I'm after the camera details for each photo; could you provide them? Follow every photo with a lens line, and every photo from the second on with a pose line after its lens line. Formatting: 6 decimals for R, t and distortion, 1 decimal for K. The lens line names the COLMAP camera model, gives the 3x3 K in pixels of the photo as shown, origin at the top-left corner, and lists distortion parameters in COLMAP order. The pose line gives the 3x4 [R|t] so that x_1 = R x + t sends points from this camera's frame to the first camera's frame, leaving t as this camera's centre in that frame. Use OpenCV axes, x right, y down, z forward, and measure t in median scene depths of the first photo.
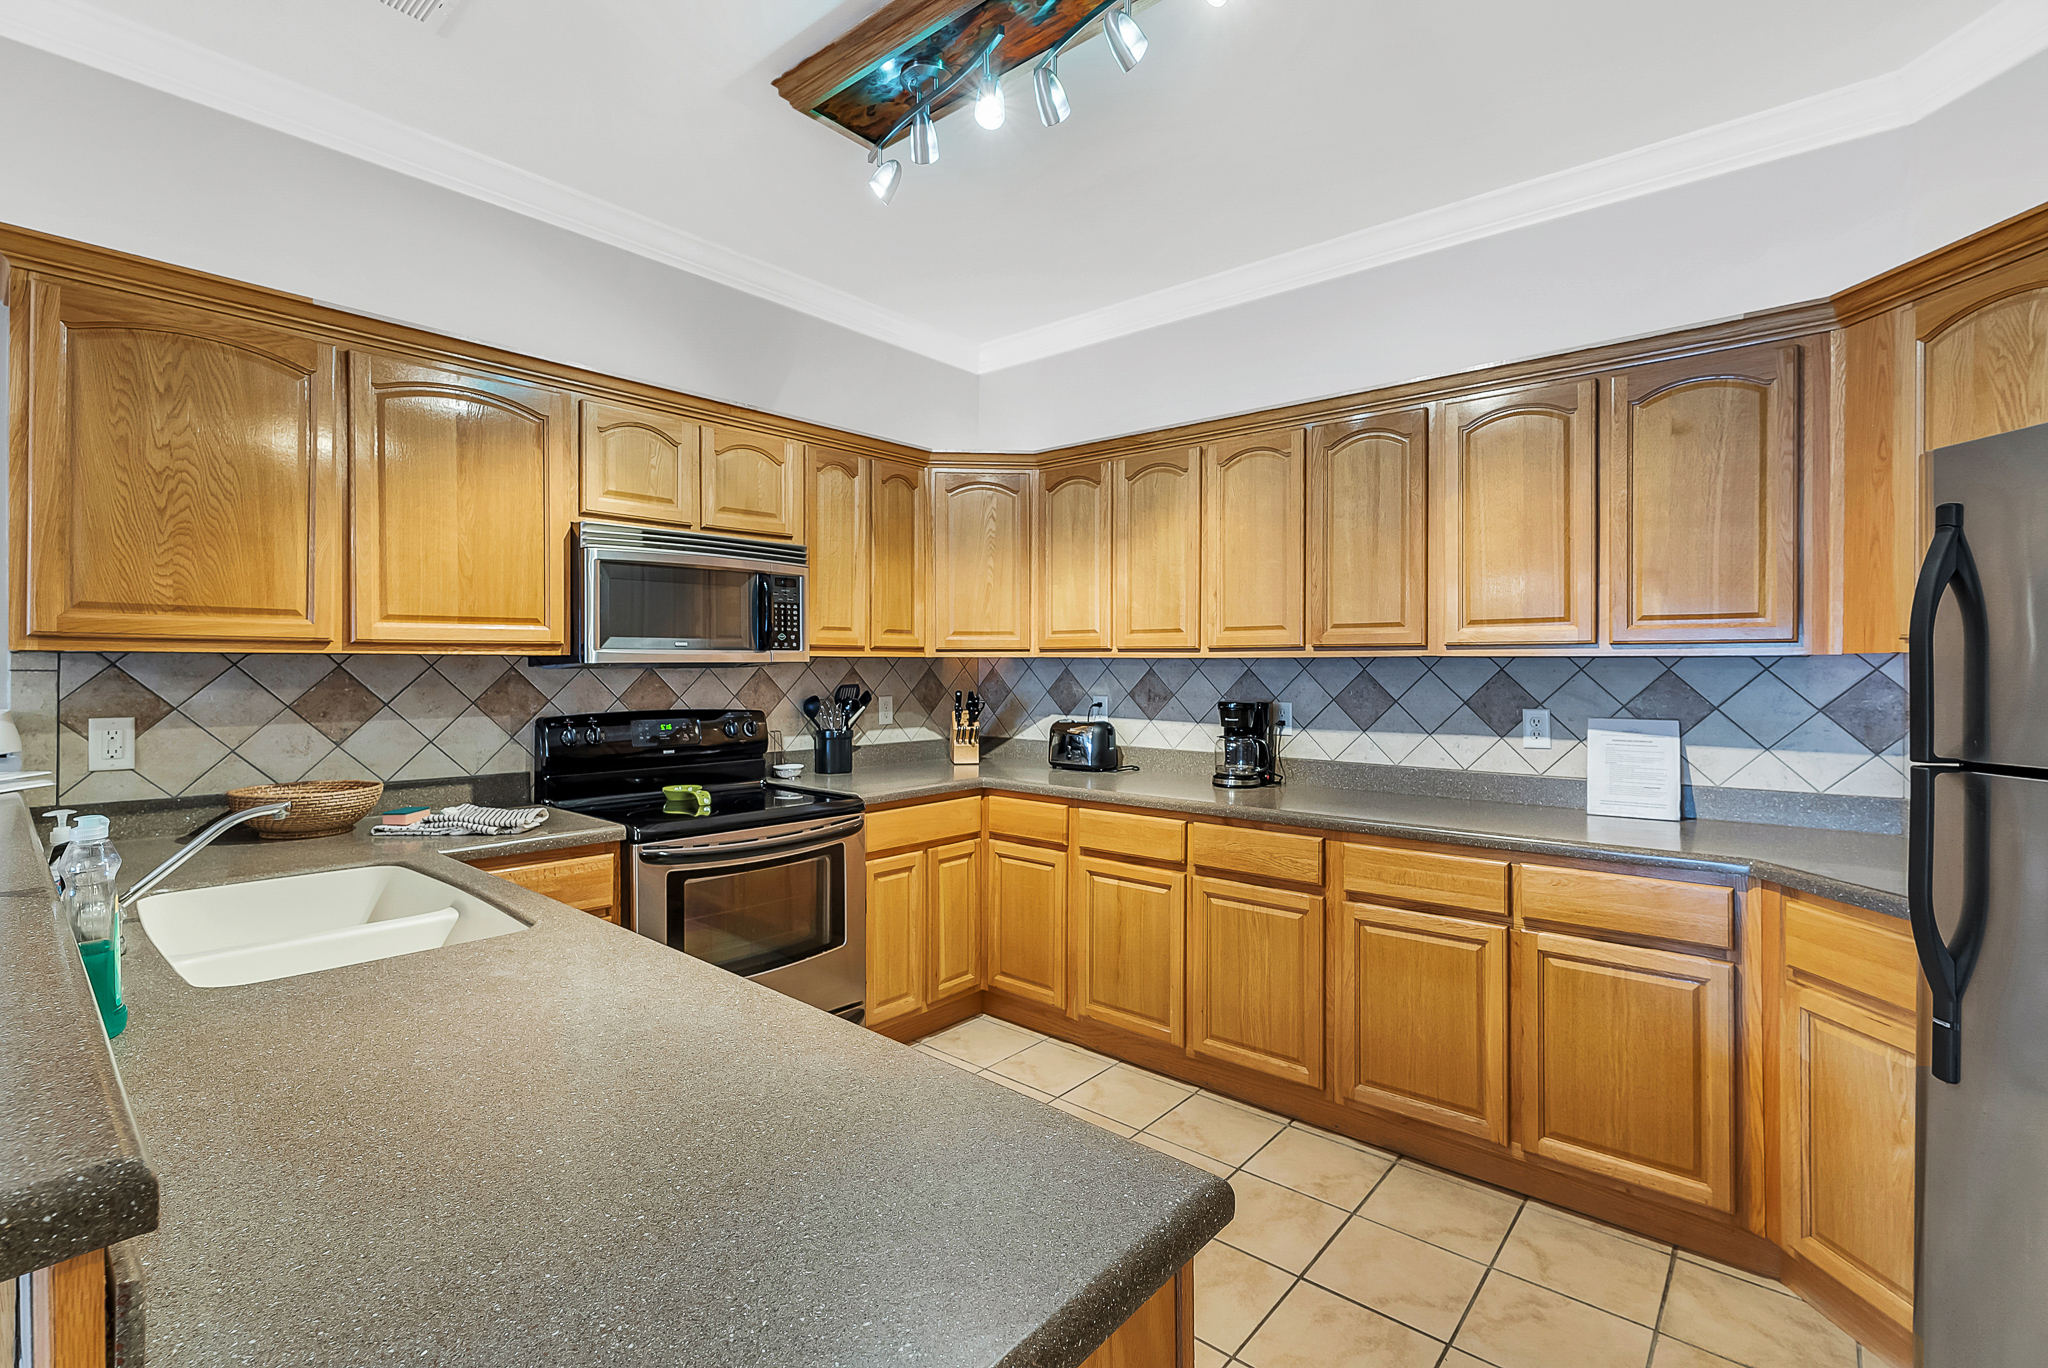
lens RADIAL K [[918.6, 0, 1026.9], [0, 918.6, 665.1], [0, 0, 1]] dist [-0.000991, -0.000534]
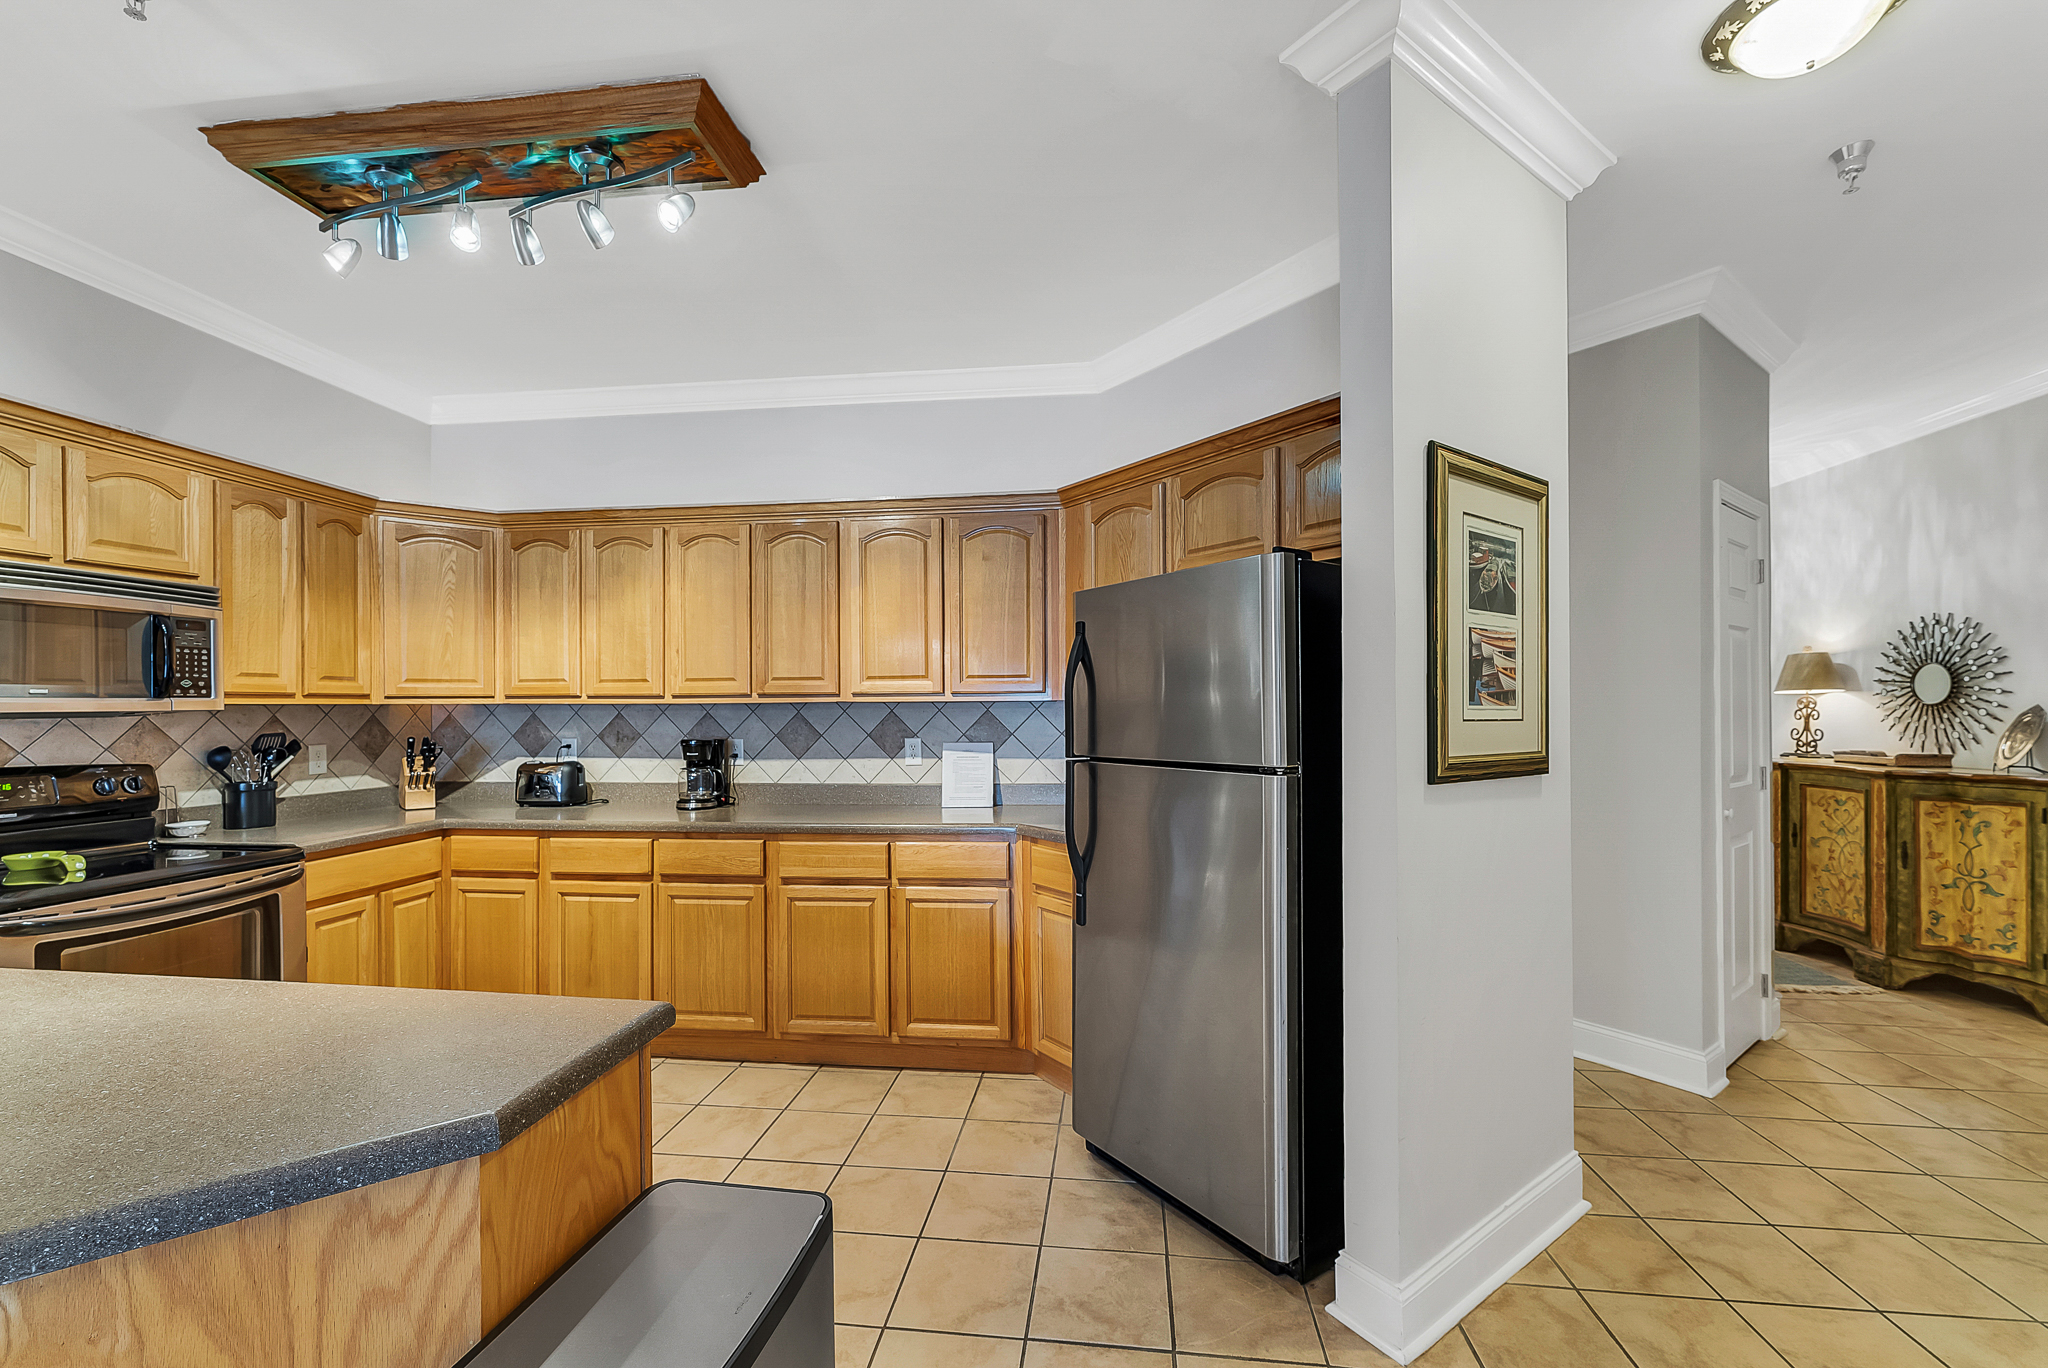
lens RADIAL K [[838.7, 0, 1016.3], [0, 838.7, 703.1], [0, 0, 1]] dist [0.000544, -0.000002]
pose [[0.837822, -0.005032, 0.545921, -0.028985], [0.008485, 0.999957, -0.003805, -0.000484], [-0.545878, 0.007821, 0.837828, -0.200525]]
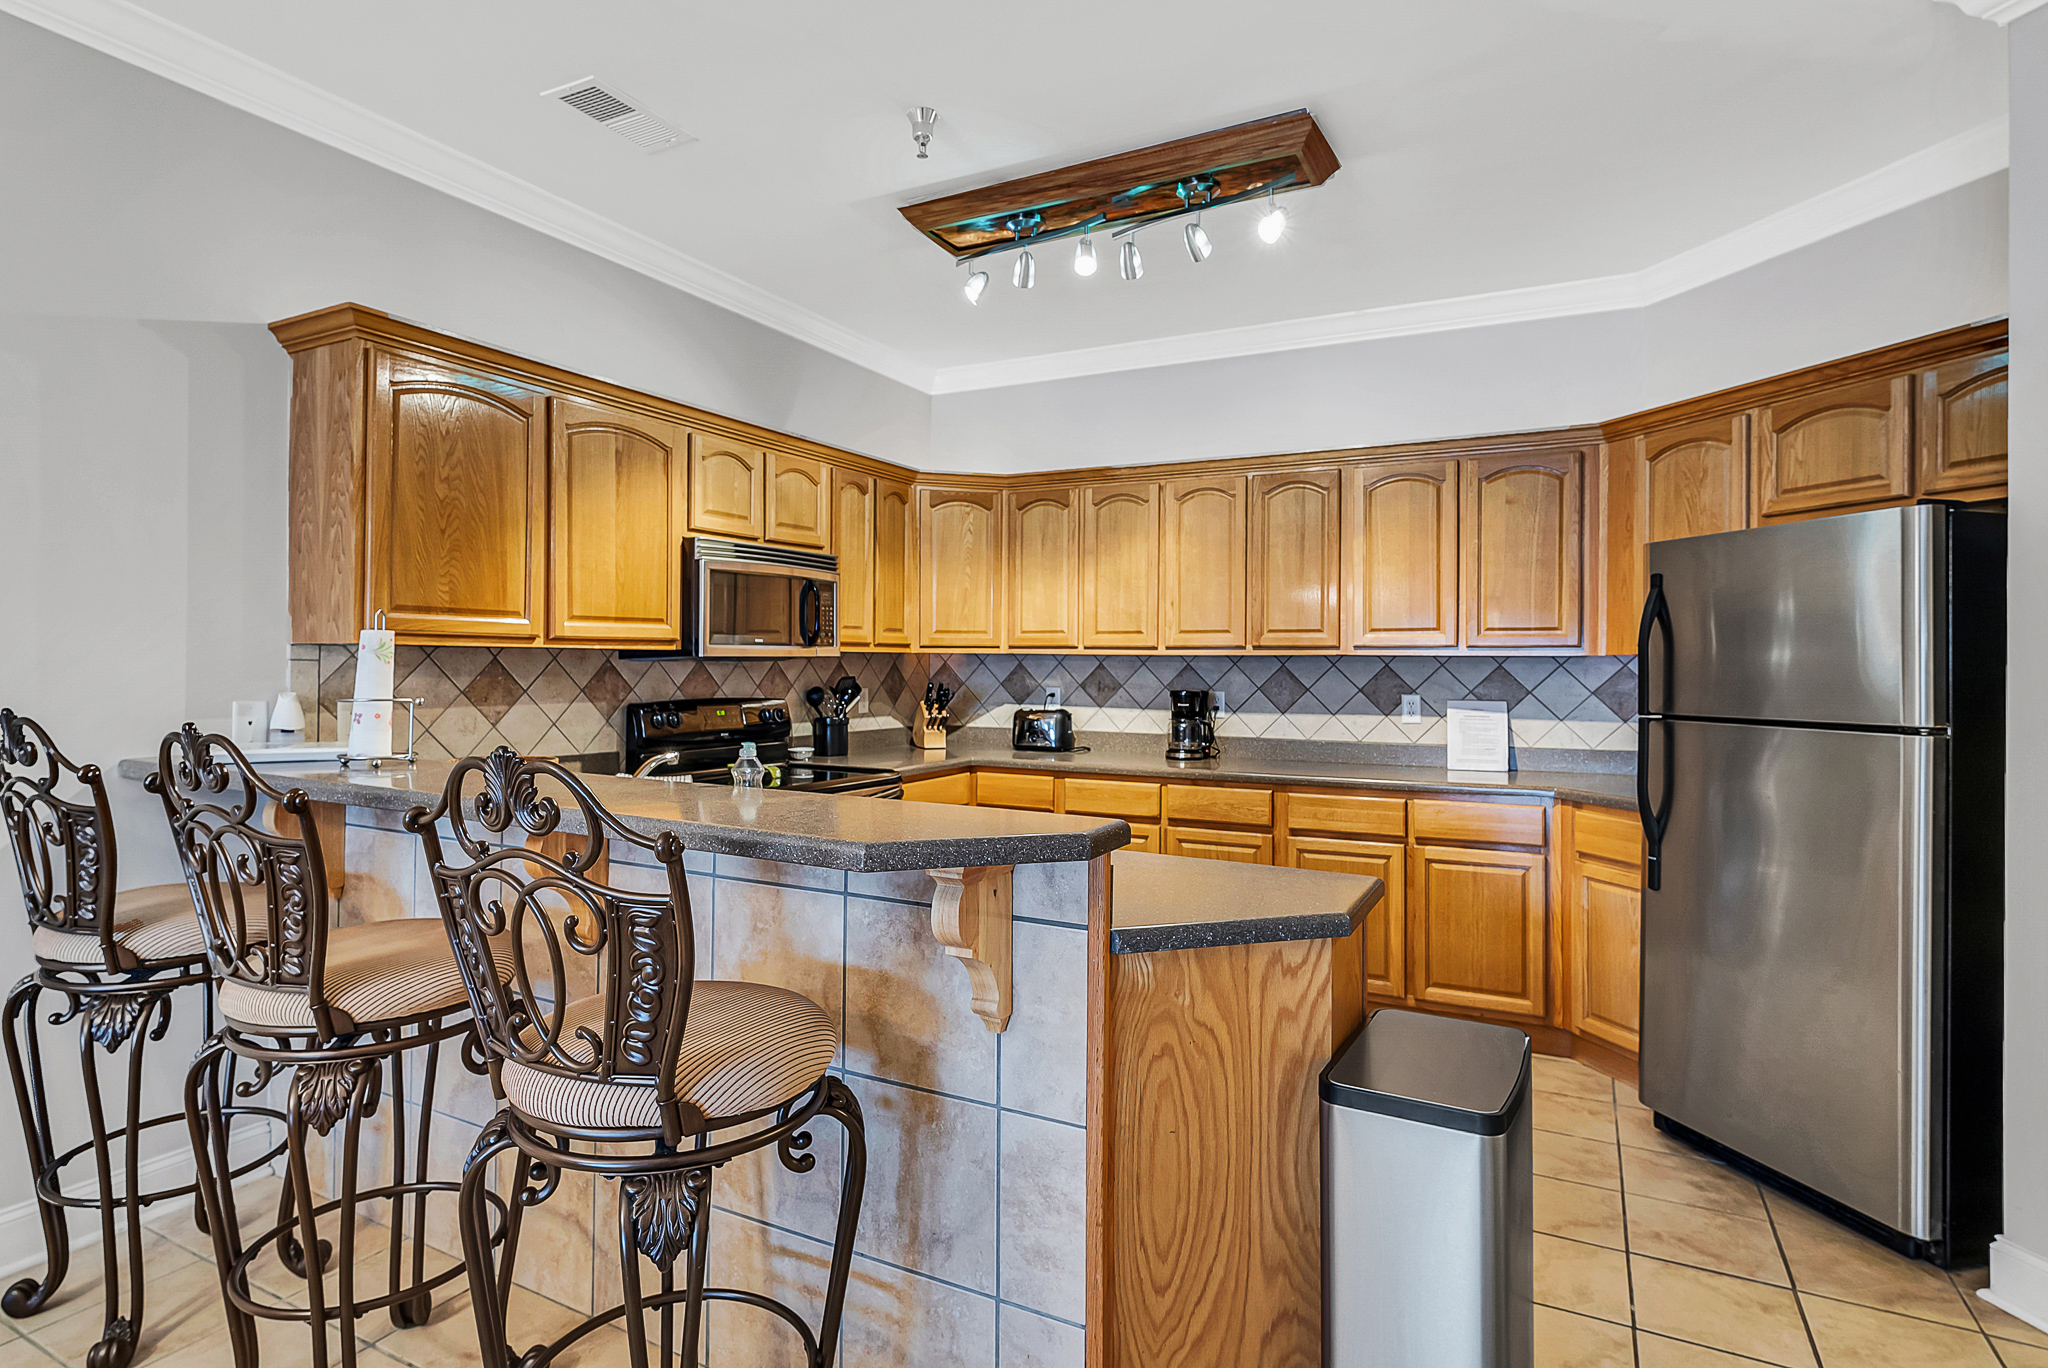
lens RADIAL K [[1057.6, 0, 1015.3], [0, 1057.6, 656.5], [0, 0, 1]] dist [-0.005410, 0.001226]
pose [[0.976481, 0.005828, 0.215527, -0.361354], [-0.004850, 0.999975, -0.005067, 0.003020], [-0.215551, 0.003903, 0.976485, -0.404977]]
